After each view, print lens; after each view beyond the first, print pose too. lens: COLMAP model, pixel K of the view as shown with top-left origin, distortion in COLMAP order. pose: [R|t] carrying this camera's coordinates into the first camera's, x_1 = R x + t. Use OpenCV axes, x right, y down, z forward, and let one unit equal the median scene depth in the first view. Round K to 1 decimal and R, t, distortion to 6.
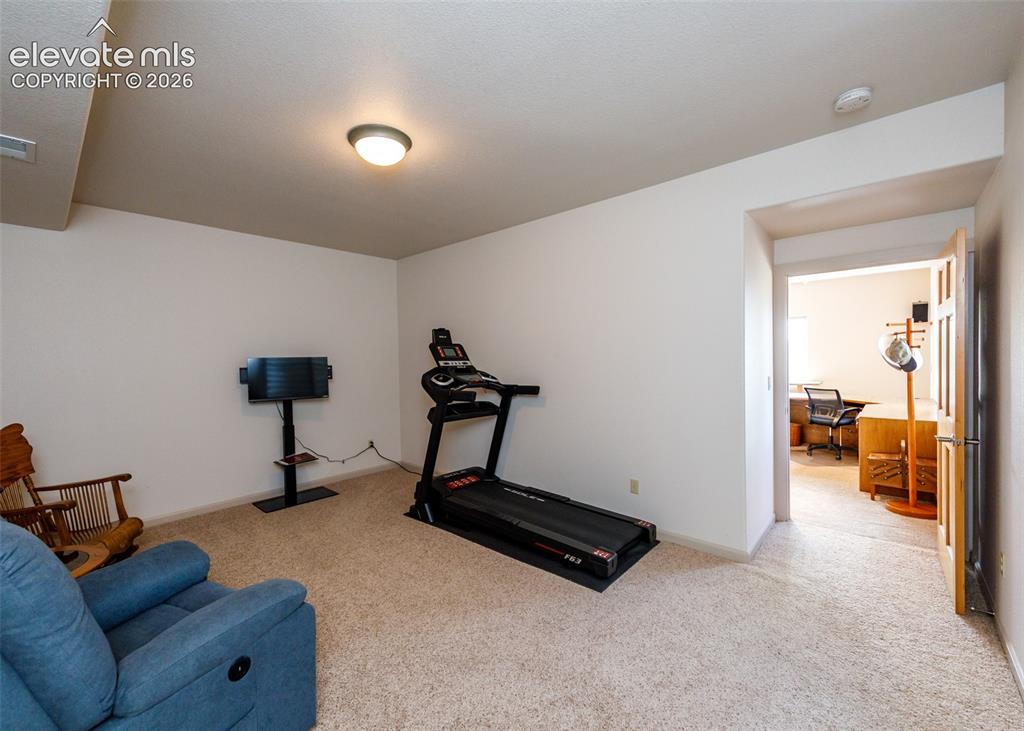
lens RADIAL K [[409.3, 0, 512.0], [0, 409.3, 365.5], [0, 0, 1]] dist [0.001987, 0.000549]
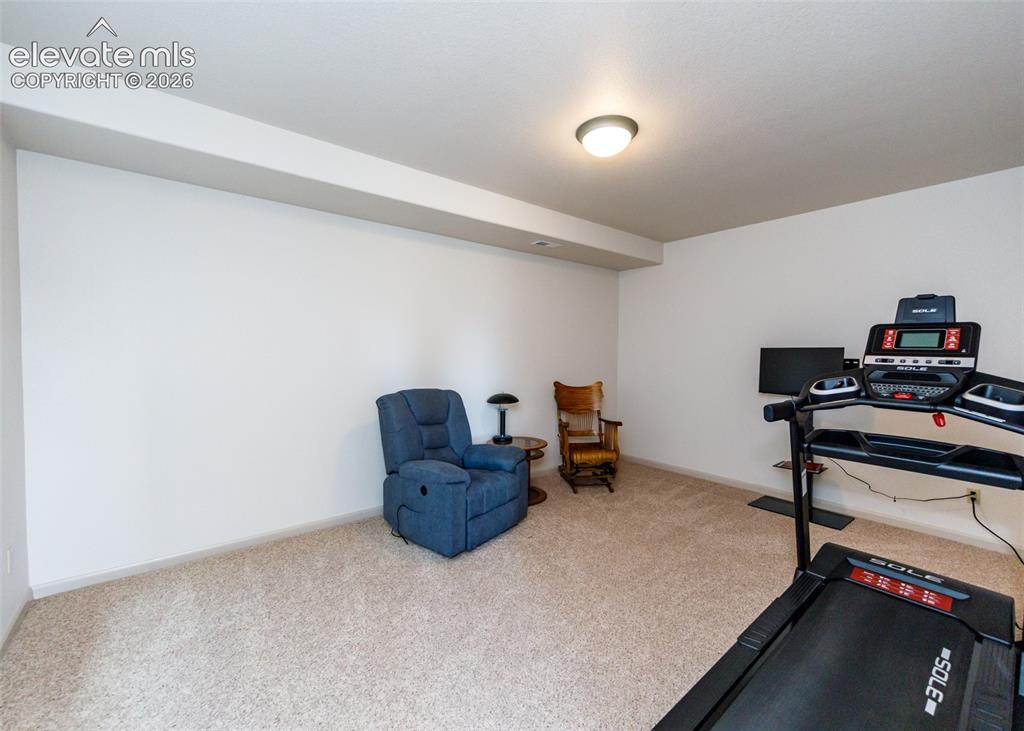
lens RADIAL K [[409.3, 0, 512.0], [0, 409.3, 365.5], [0, 0, 1]] dist [0.001987, 0.000549]
pose [[-0.138425, 0.046929, -0.989260, 0.441458], [-0.026381, 0.998348, 0.051051, -0.012535], [0.990022, 0.033164, -0.136958, 0.553861]]
